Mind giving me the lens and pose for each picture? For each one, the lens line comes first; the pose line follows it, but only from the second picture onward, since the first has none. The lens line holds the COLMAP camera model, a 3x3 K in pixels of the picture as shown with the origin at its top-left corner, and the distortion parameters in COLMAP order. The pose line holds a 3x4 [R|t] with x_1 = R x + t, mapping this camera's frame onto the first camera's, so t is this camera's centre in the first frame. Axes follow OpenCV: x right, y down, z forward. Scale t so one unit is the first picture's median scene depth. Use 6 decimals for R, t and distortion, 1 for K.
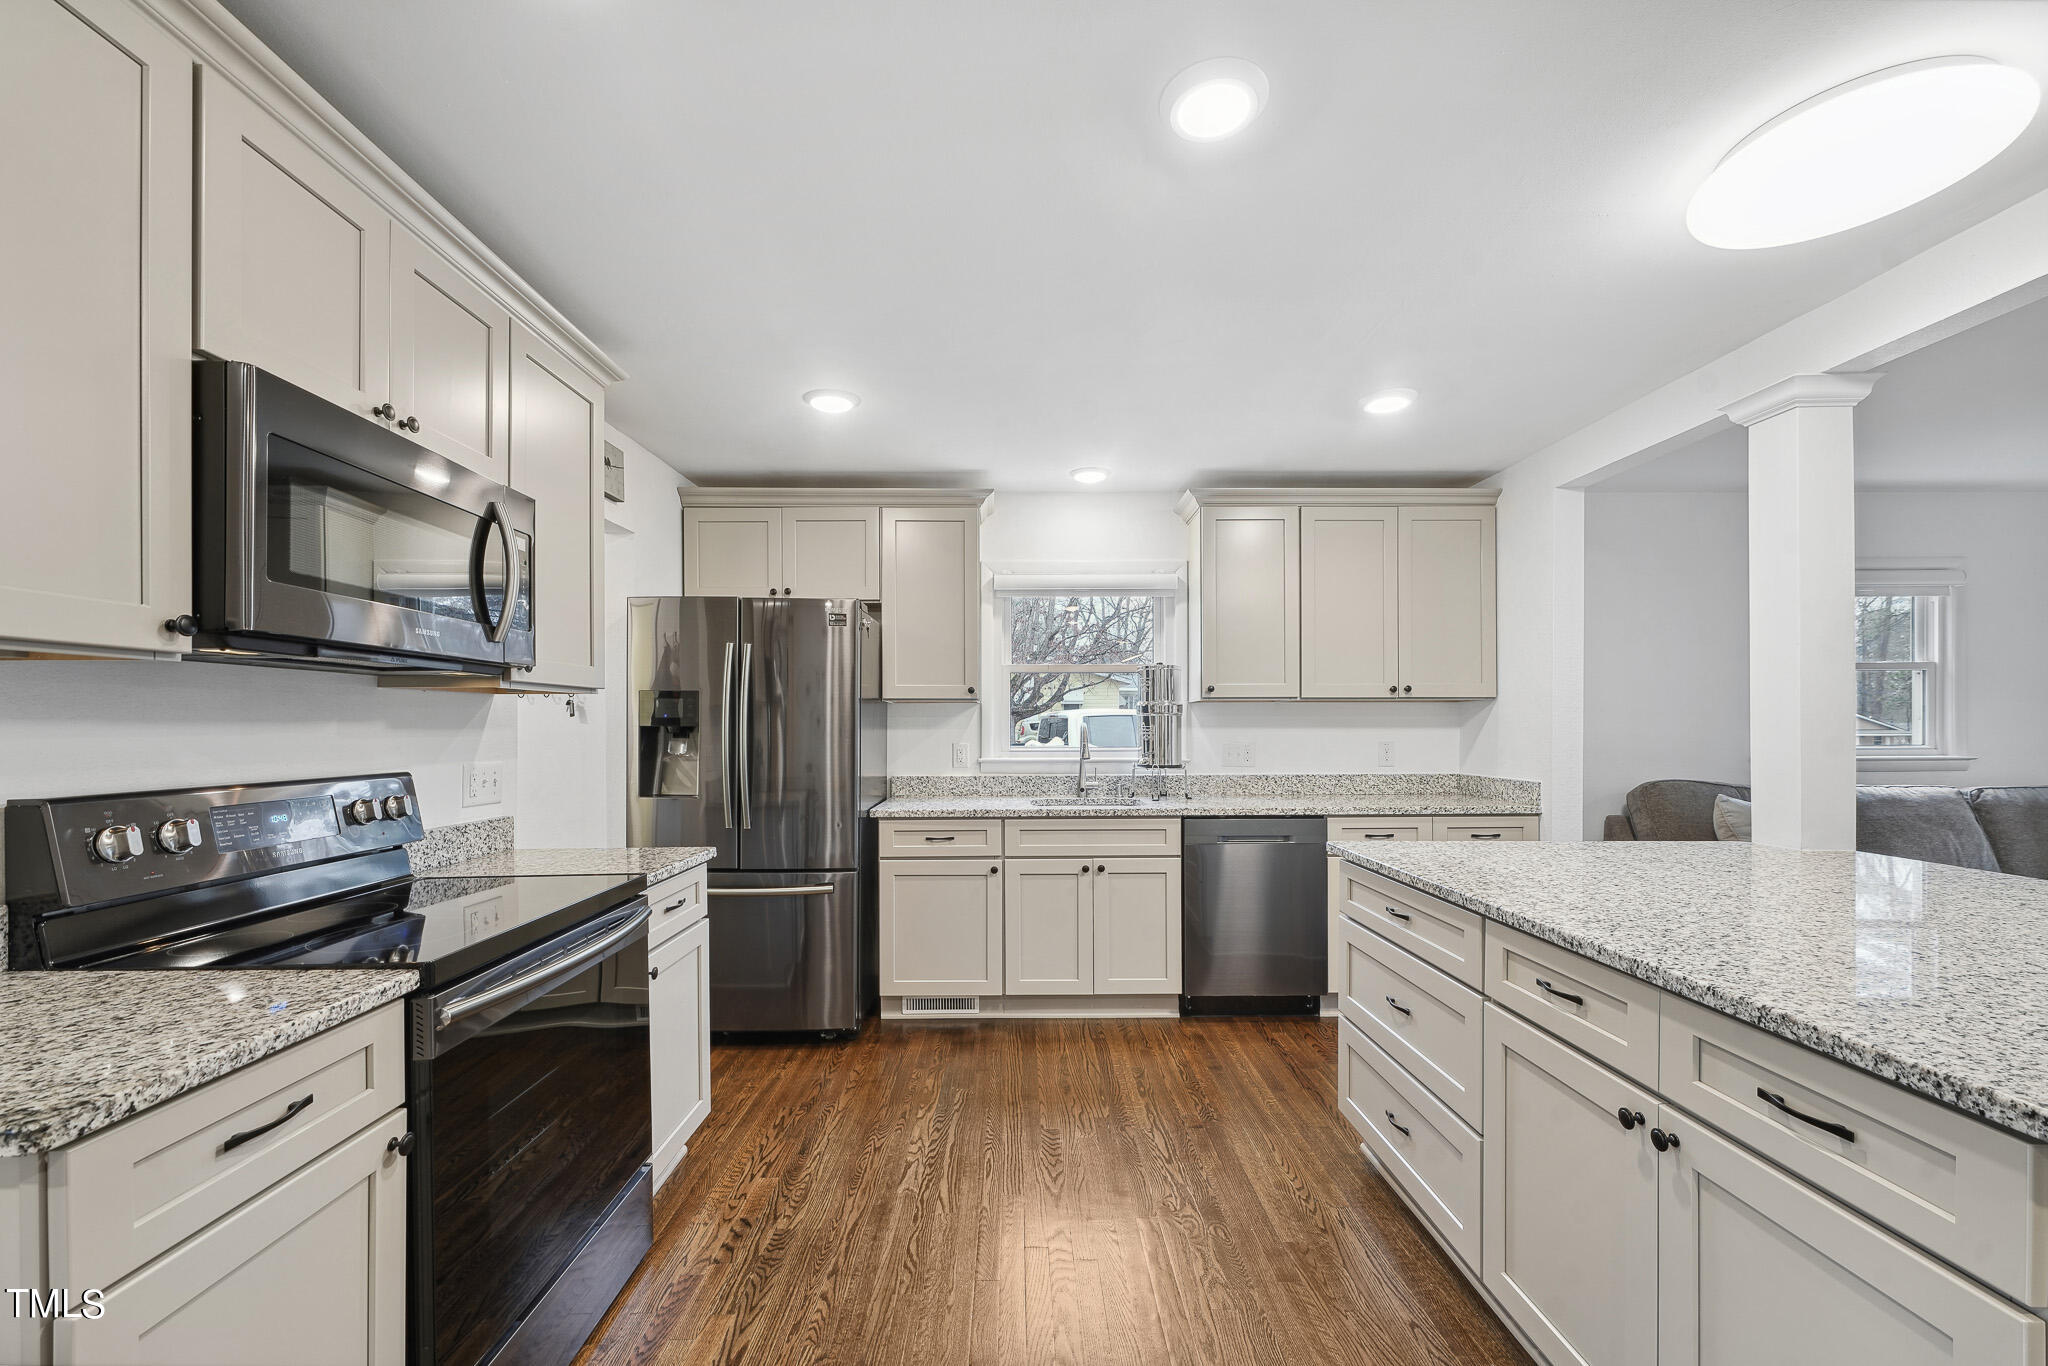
lens RADIAL K [[819.9, 0, 1019.2], [0, 819.9, 722.4], [0, 0, 1]] dist [0.000125, 0.000038]
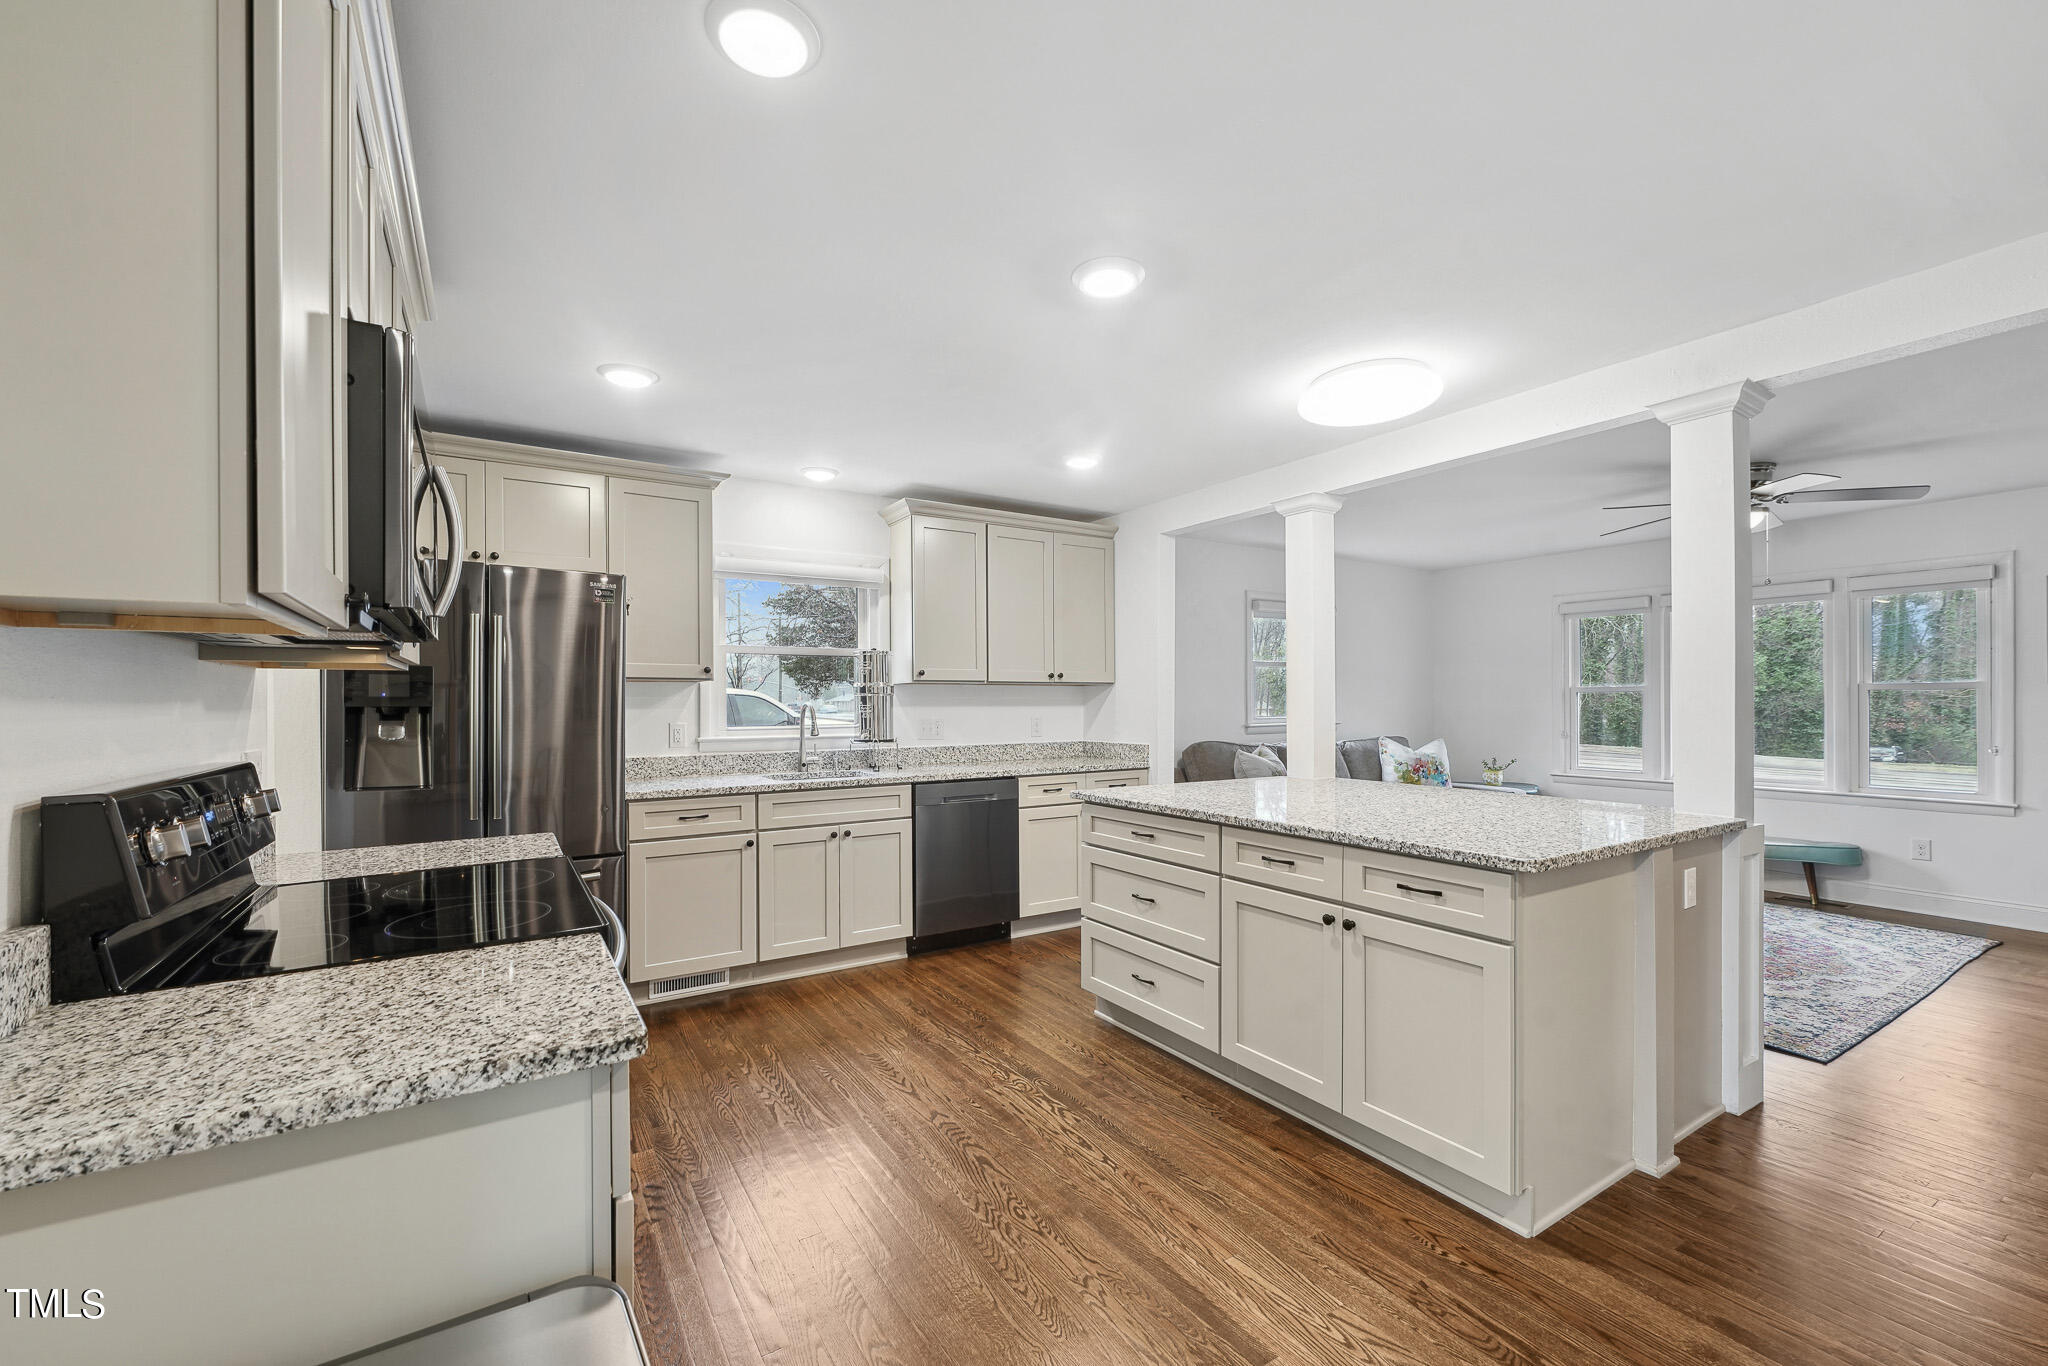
lens RADIAL K [[834.7, 0, 1005.1], [0, 834.7, 702.0], [0, 0, 1]] dist [0.000521, -0.000025]
pose [[0.855331, -0.001316, 0.518080, -0.301120], [0.000889, 0.999999, 0.001073, -0.000905], [-0.518081, -0.000458, 0.855331, -0.077338]]
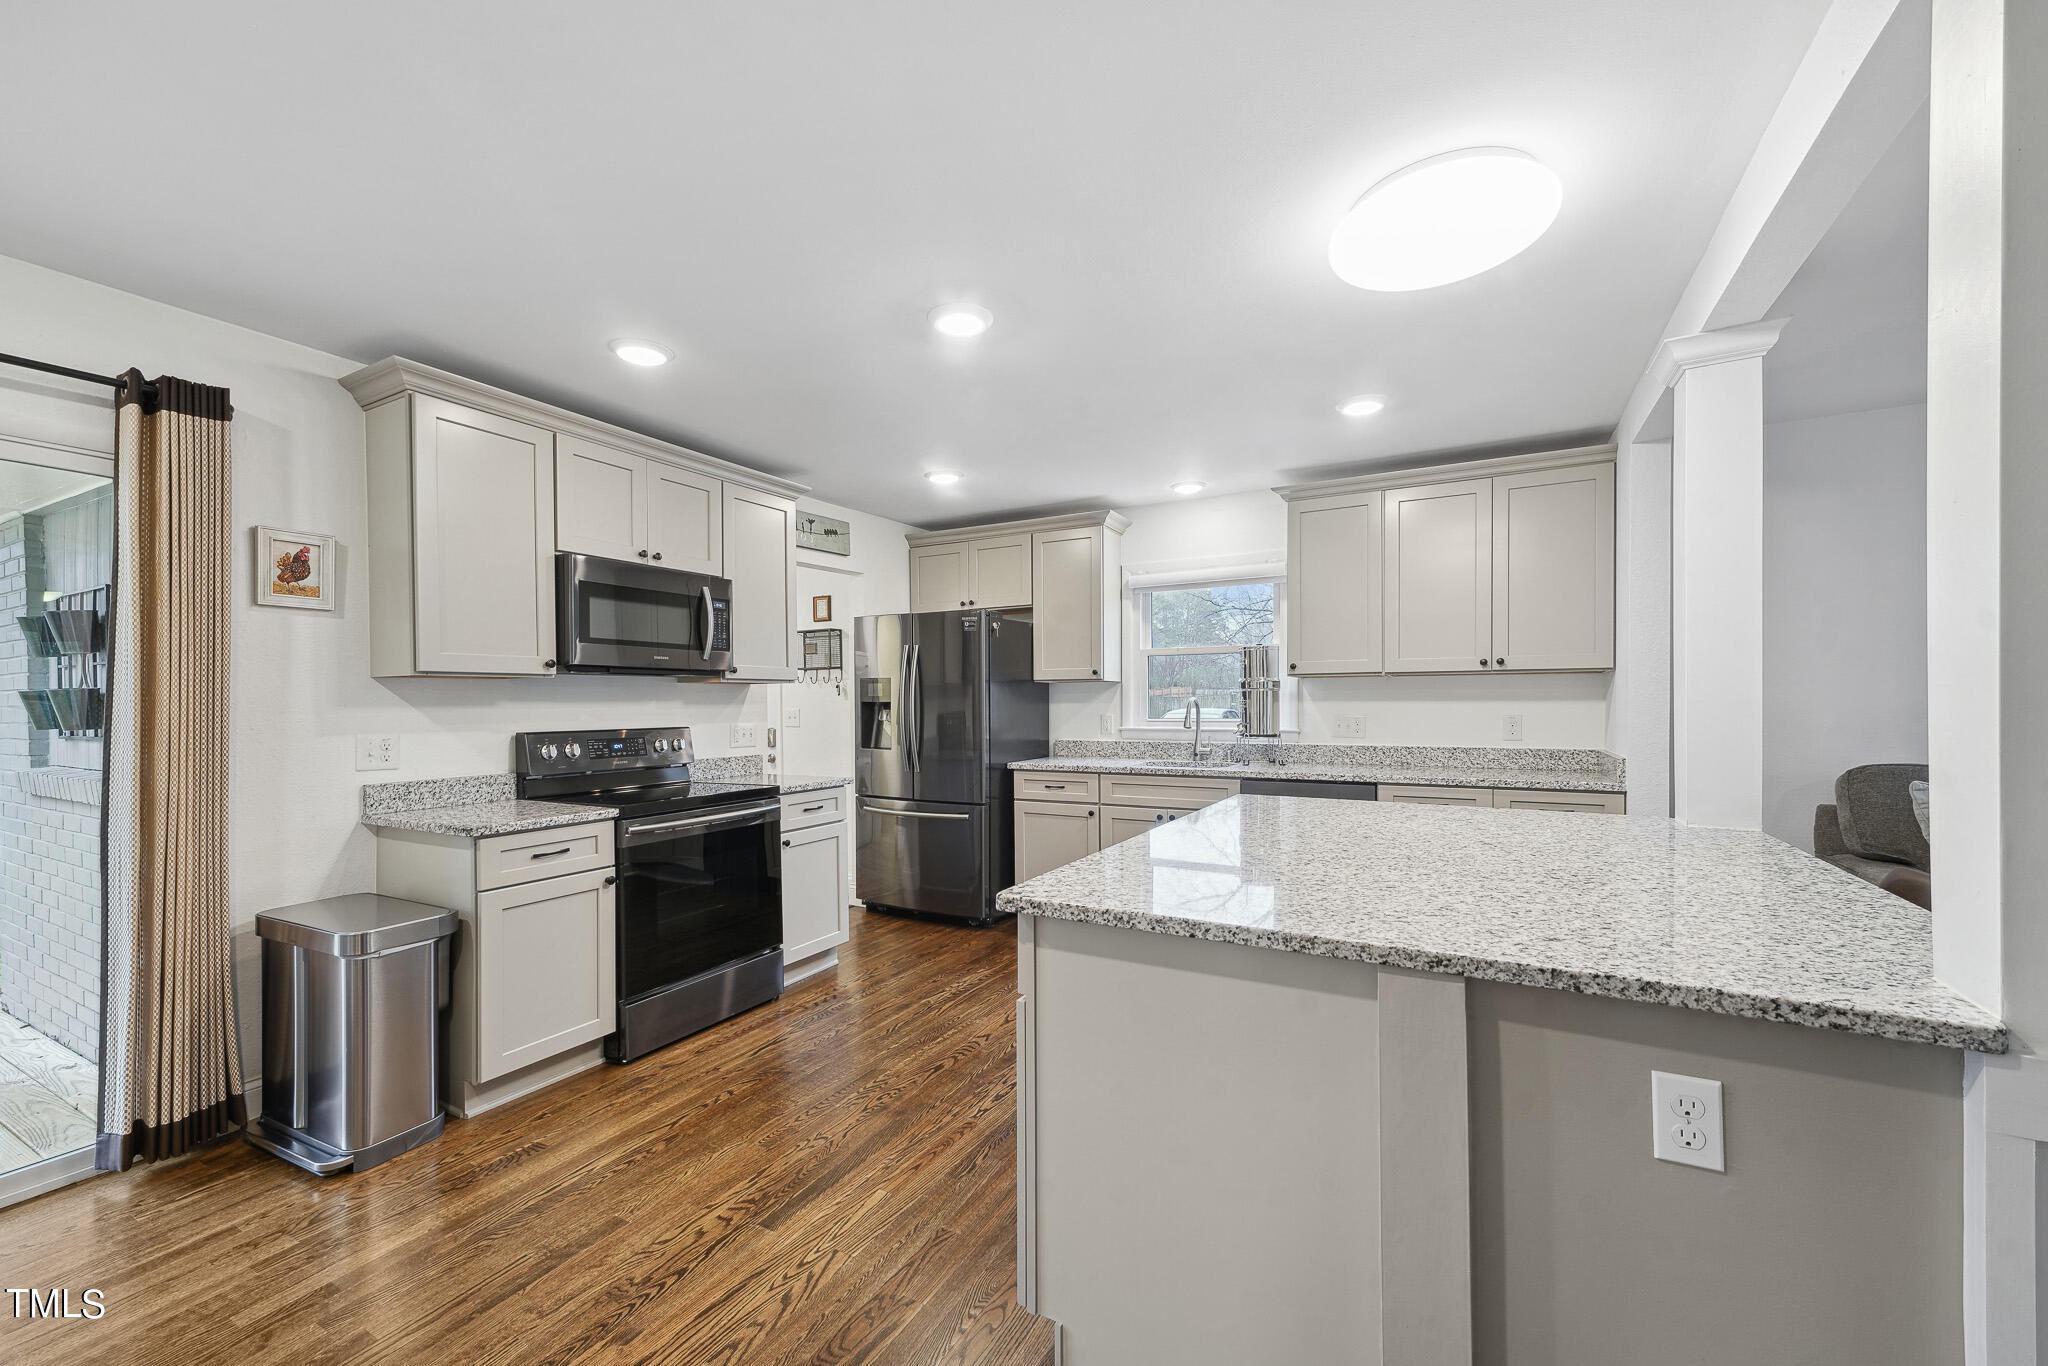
lens RADIAL K [[817.7, 0, 1019.1], [0, 817.7, 708.2], [0, 0, 1]] dist [0.010038, 0.000070]
pose [[0.869646, 0.000692, -0.493675, 0.498617], [0.007015, 0.999881, 0.013759, -0.002375], [0.493626, -0.015429, 0.869537, -0.161758]]
